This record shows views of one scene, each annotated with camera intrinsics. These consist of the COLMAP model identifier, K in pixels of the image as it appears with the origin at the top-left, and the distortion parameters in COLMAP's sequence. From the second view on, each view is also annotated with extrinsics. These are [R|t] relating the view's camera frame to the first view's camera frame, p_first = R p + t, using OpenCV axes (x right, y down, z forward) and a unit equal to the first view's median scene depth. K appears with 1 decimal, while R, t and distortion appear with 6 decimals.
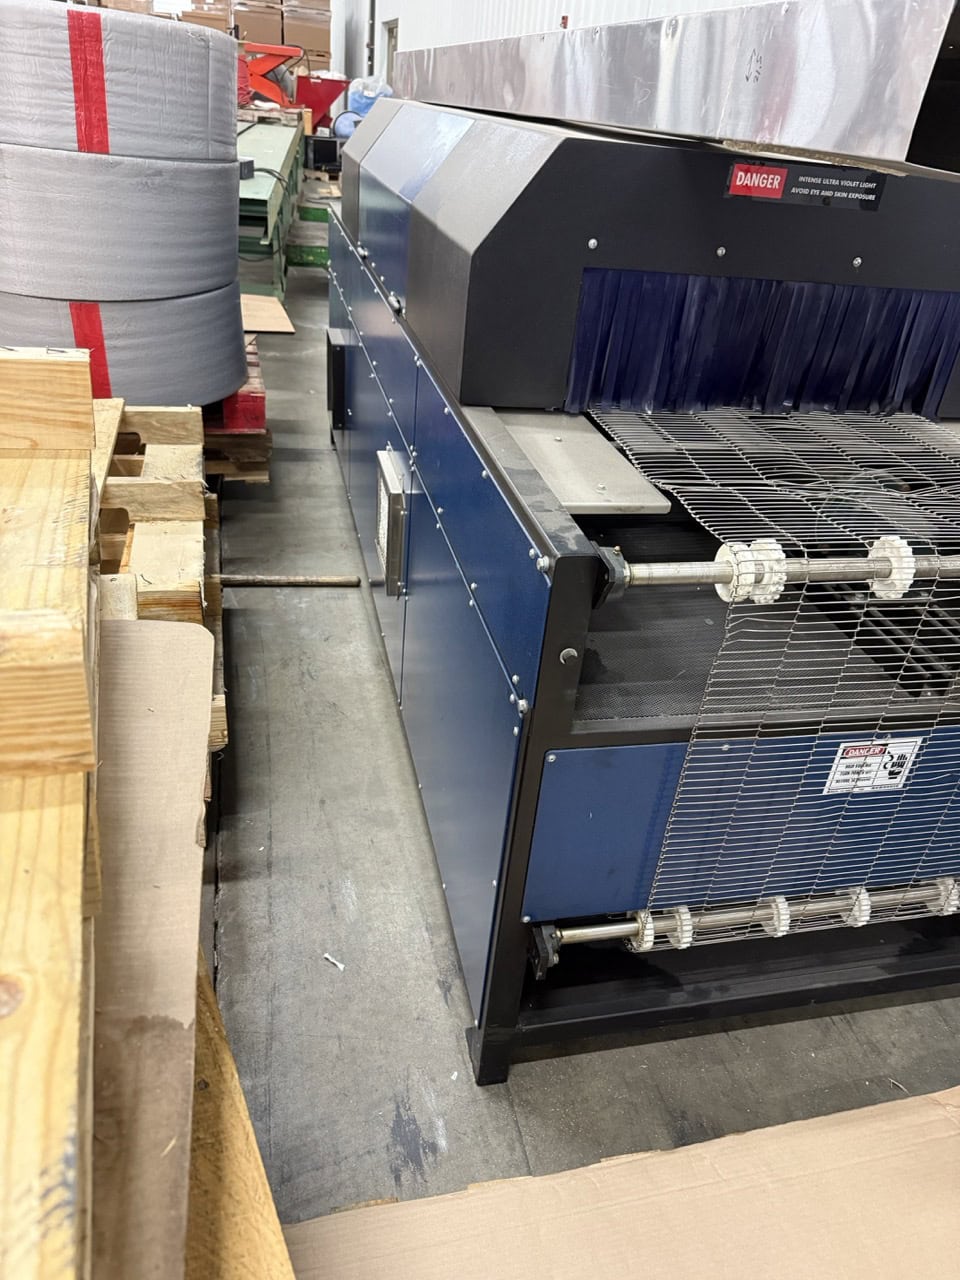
lens RADIAL K [[916.5, 0, 488.3], [0, 916.5, 645.7], [0, 0, 1]] dist [0.003222, -0.012336]
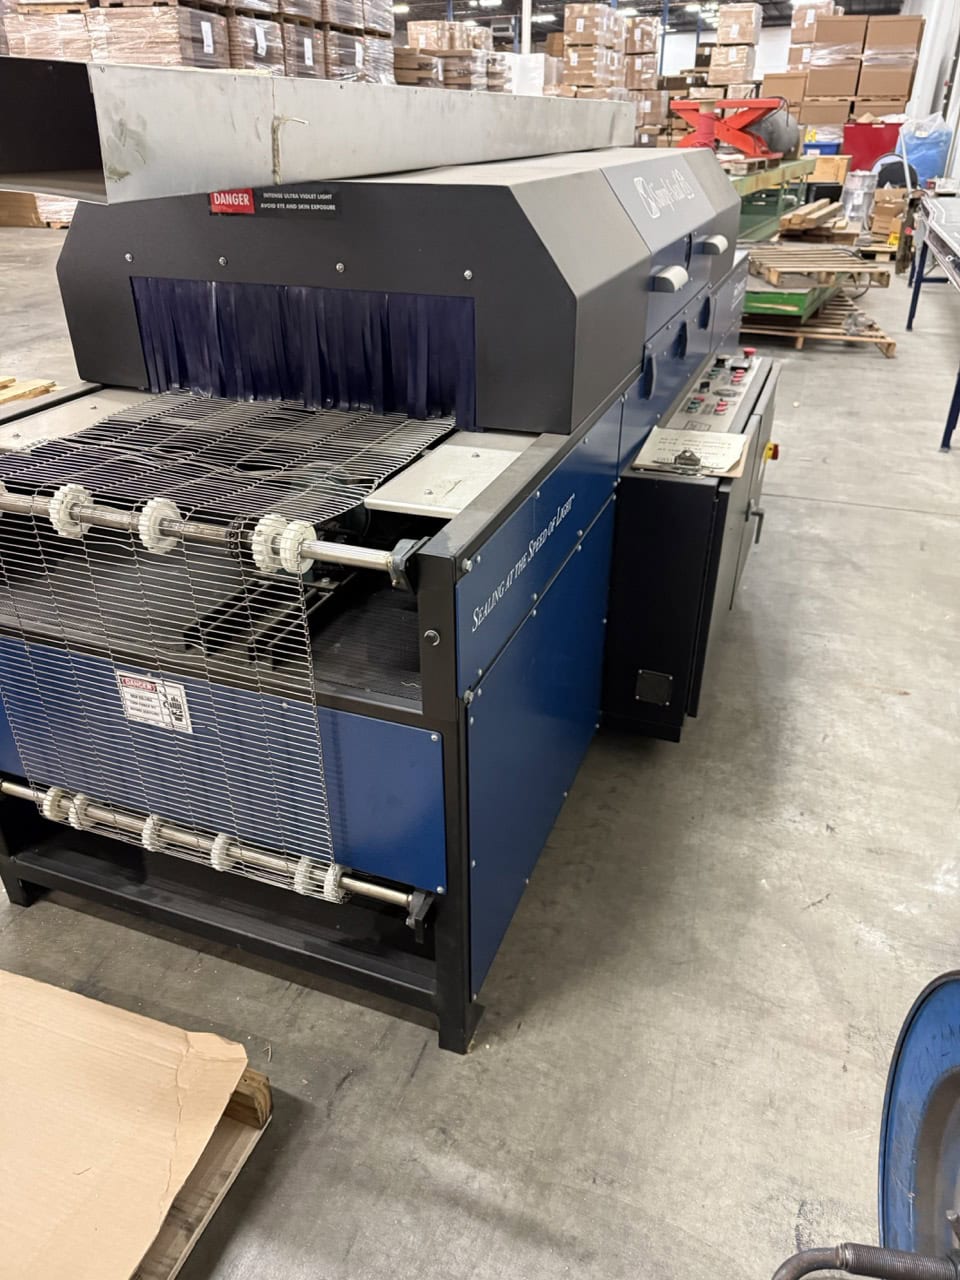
lens RADIAL K [[916.5, 0, 478.6], [0, 916.5, 632.9], [0, 0, 1]] dist [0.003222, -0.012336]
pose [[0.830335, 0.181625, -0.526836, 1.240657], [-0.212252, 0.977212, 0.002366, -0.036042], [0.515260, 0.109857, 0.849964, 0.223404]]
